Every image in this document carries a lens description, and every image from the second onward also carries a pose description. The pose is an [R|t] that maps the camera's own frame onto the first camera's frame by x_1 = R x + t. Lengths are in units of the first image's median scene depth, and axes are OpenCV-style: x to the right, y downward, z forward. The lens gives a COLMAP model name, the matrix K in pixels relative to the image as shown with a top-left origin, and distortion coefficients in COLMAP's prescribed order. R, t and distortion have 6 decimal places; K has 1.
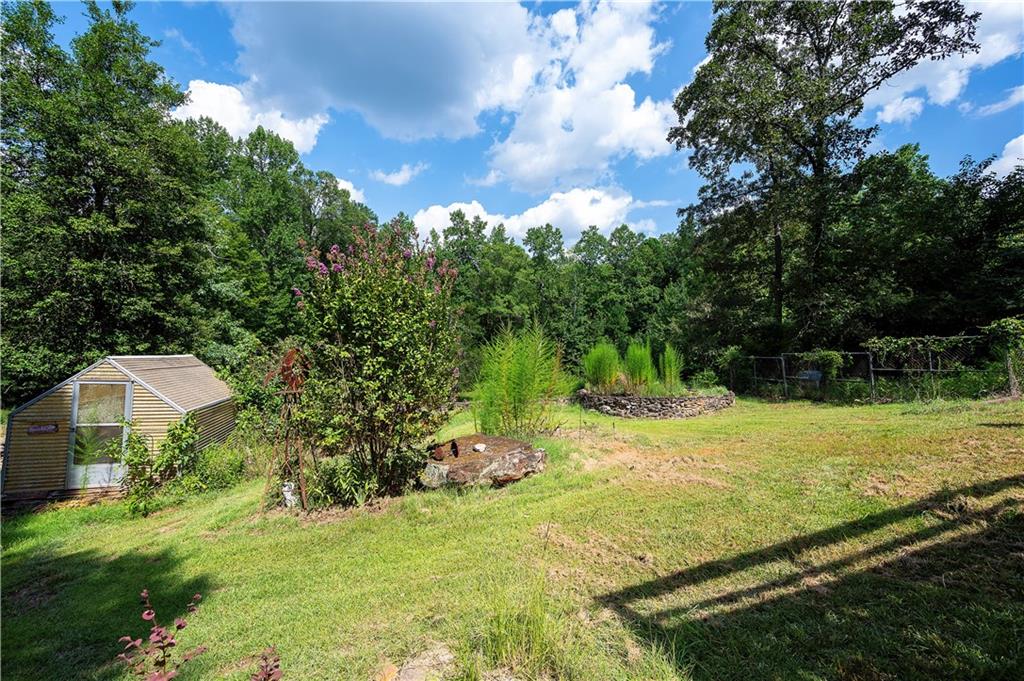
lens RADIAL K [[404.5, 0, 514.2], [0, 404.5, 340.6], [0, 0, 1]] dist [0.001438, 0.000828]
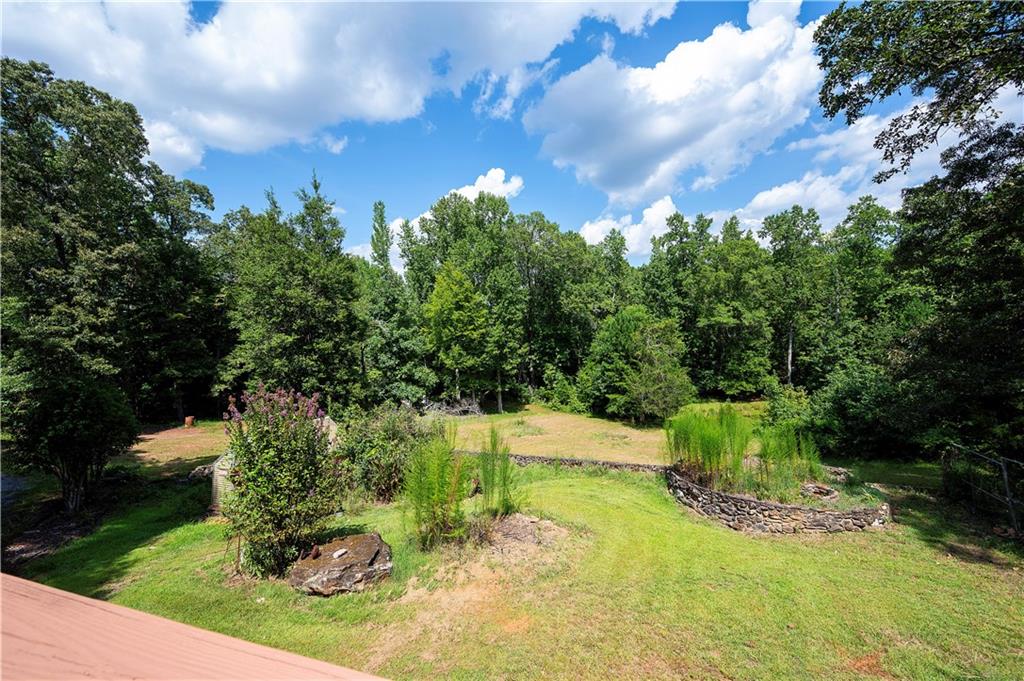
lens RADIAL K [[404.5, 0, 513.2], [0, 404.5, 339.7], [0, 0, 1]] dist [0.001438, 0.000828]
pose [[0.807751, -0.029816, -0.588769, 0.108098], [0.028036, 0.999533, -0.012155, -0.035377], [0.588856, -0.006689, 0.808210, 0.031733]]
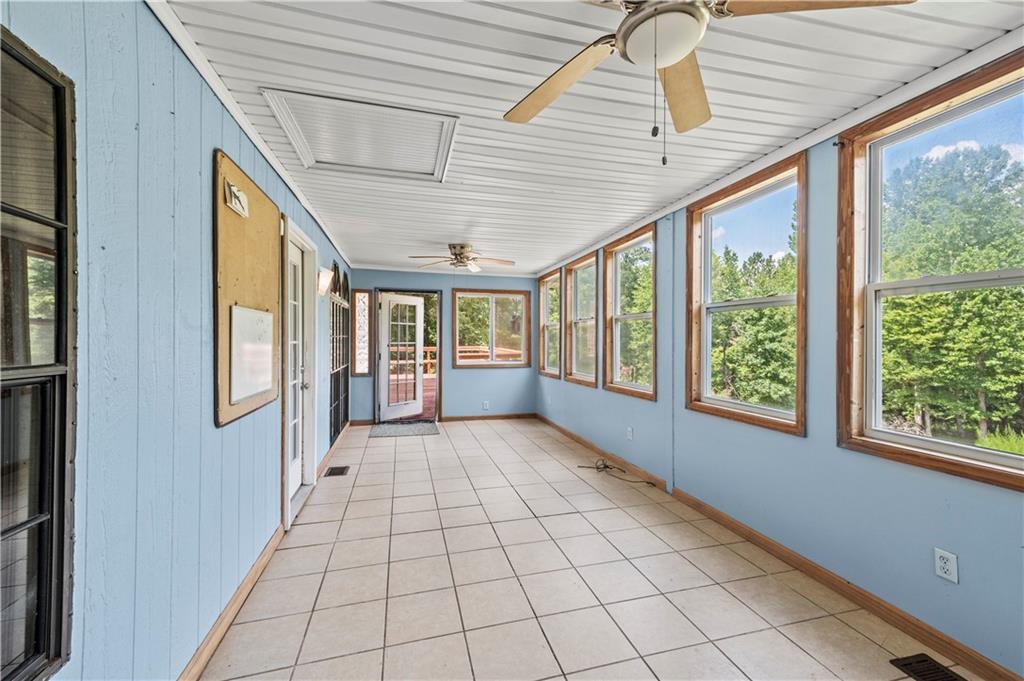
lens RADIAL K [[404.5, 0, 497.3], [0, 404.5, 339.7], [0, 0, 1]] dist [0.001438, 0.000828]
pose [[-0.106400, -0.018103, -0.994159, 0.259326], [-0.023113, 0.999609, -0.015729, -0.031462], [0.994055, 0.021304, -0.106777, 0.041649]]
